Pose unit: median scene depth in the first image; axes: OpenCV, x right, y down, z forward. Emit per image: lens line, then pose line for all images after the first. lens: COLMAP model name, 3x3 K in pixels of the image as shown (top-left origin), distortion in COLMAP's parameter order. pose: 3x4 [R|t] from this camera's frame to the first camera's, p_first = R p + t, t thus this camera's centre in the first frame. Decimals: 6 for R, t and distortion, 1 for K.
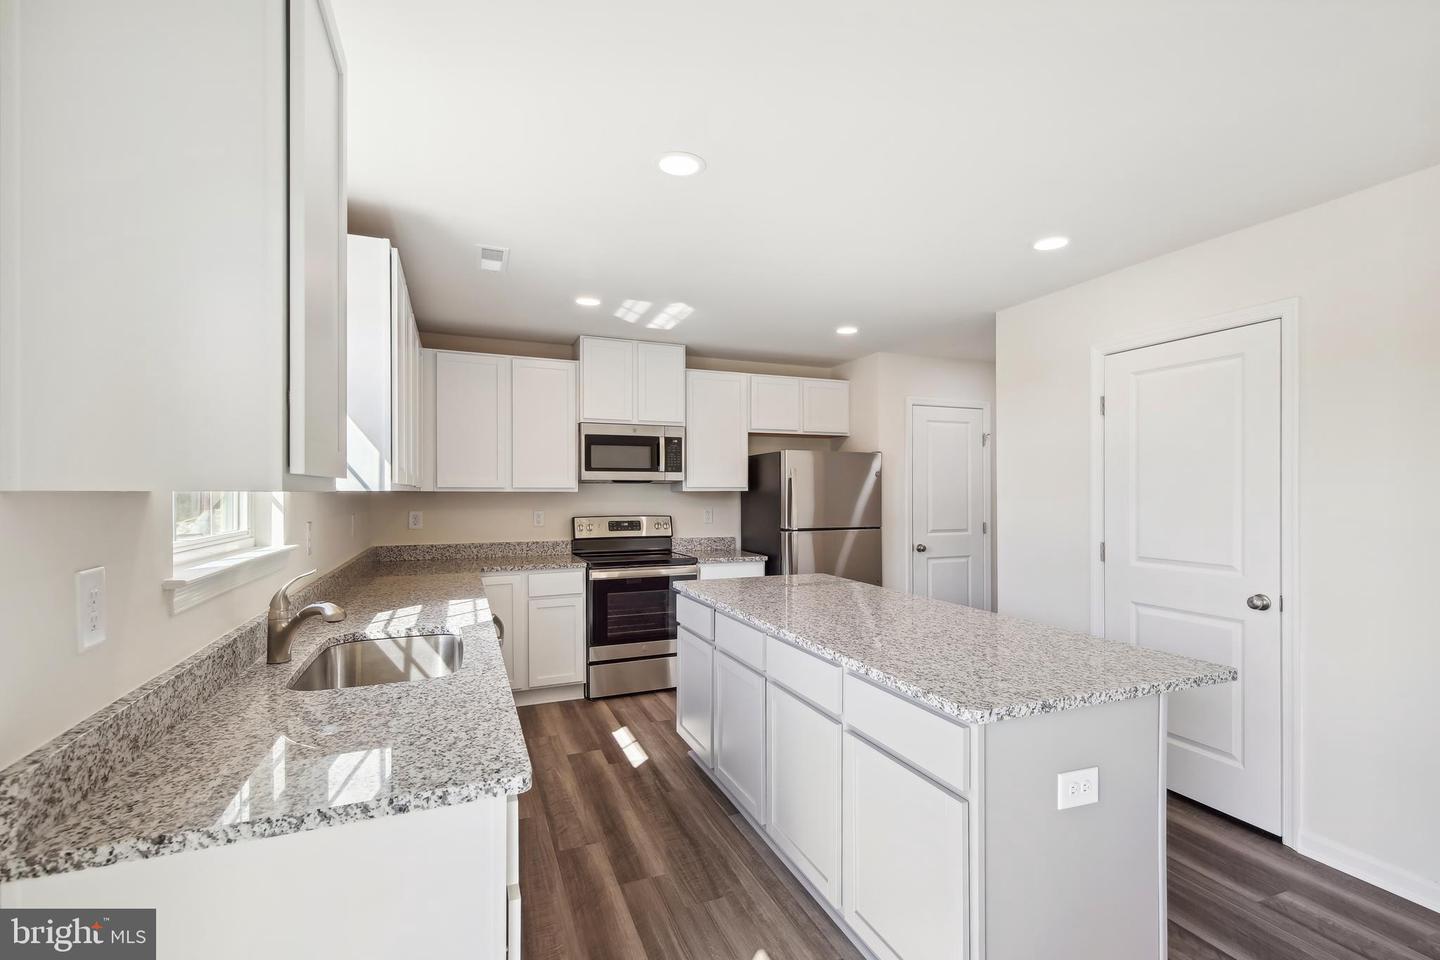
lens RADIAL K [[642.3, 0, 720.6], [0, 642.3, 490.3], [0, 0, 1]] dist [0.001685, 0.000137]
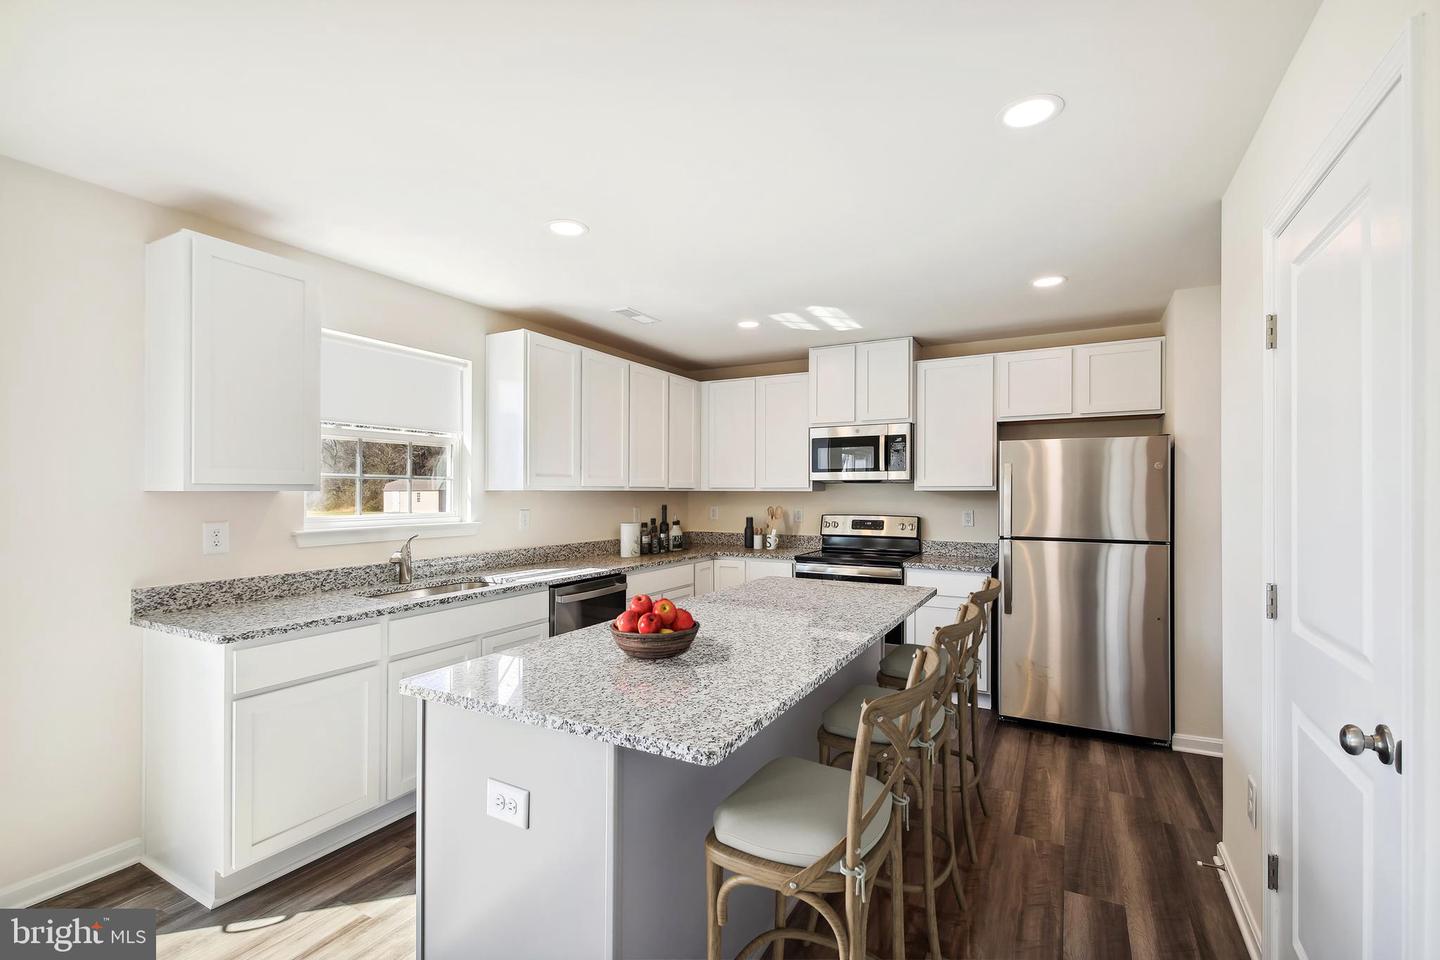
lens RADIAL K [[619.3, 0, 740.9], [0, 619.3, 488.3], [0, 0, 1]] dist [0.001444, -0.000108]
pose [[0.636233, -0.003564, -0.771489, 0.500854], [0.001103, 0.999993, -0.003710, 0.000878], [0.771496, 0.001509, 0.636232, 0.230945]]
